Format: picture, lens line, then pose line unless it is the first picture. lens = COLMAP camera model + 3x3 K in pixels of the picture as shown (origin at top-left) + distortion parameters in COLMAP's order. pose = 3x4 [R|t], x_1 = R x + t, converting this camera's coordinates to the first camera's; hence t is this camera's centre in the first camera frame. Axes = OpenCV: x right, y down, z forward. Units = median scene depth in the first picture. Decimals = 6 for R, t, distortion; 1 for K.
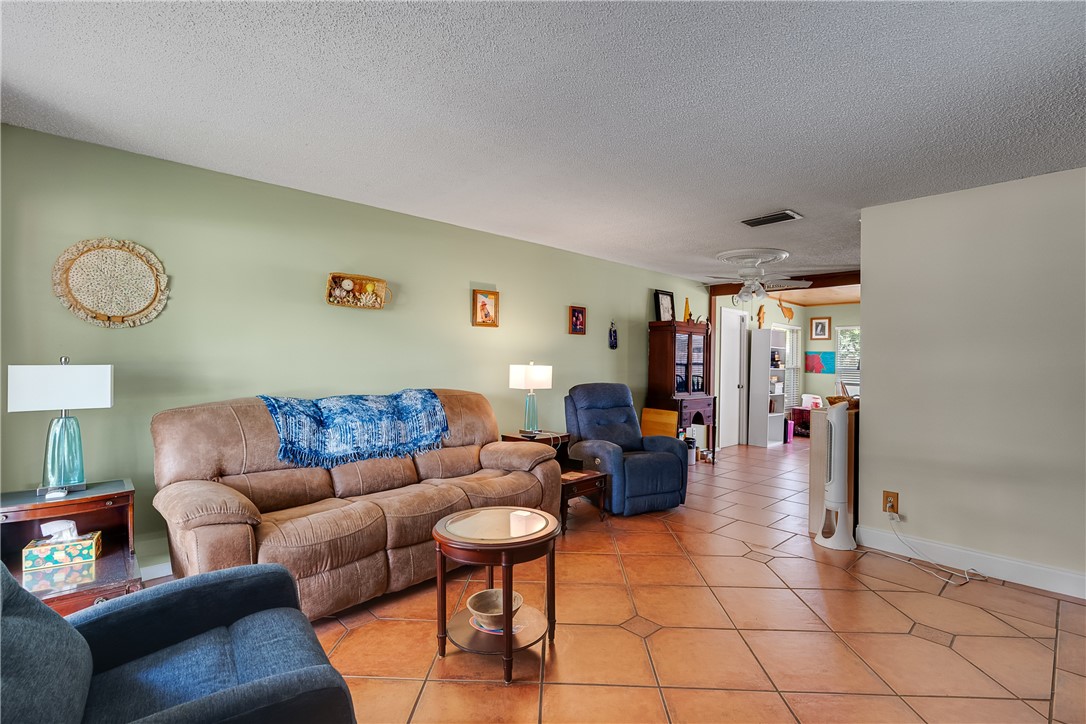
lens RADIAL K [[523.6, 0, 535.1], [0, 523.6, 355.2], [0, 0, 1]] dist [0.000622, -0.000551]
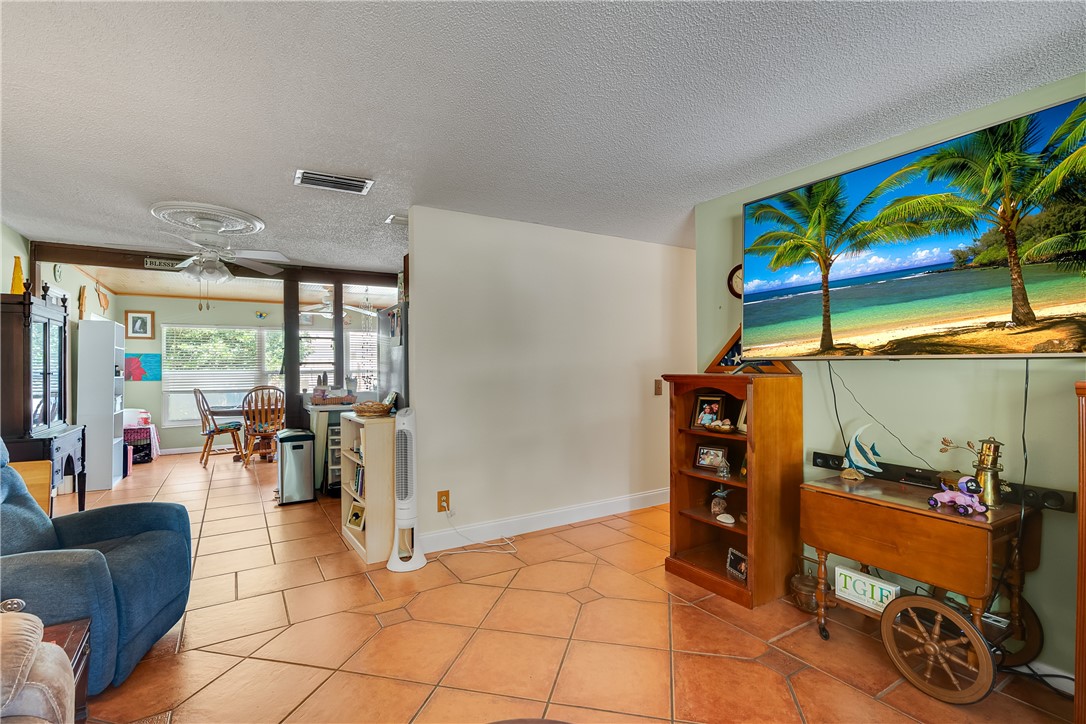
lens RADIAL K [[523.6, 0, 541.3], [0, 523.6, 368.2], [0, 0, 1]] dist [0.000622, -0.000551]
pose [[0.188482, -0.019799, 0.981877, -0.222102], [0.001882, 0.999802, 0.019799, 0.000630], [-0.982075, -0.001883, 0.188482, 0.476783]]
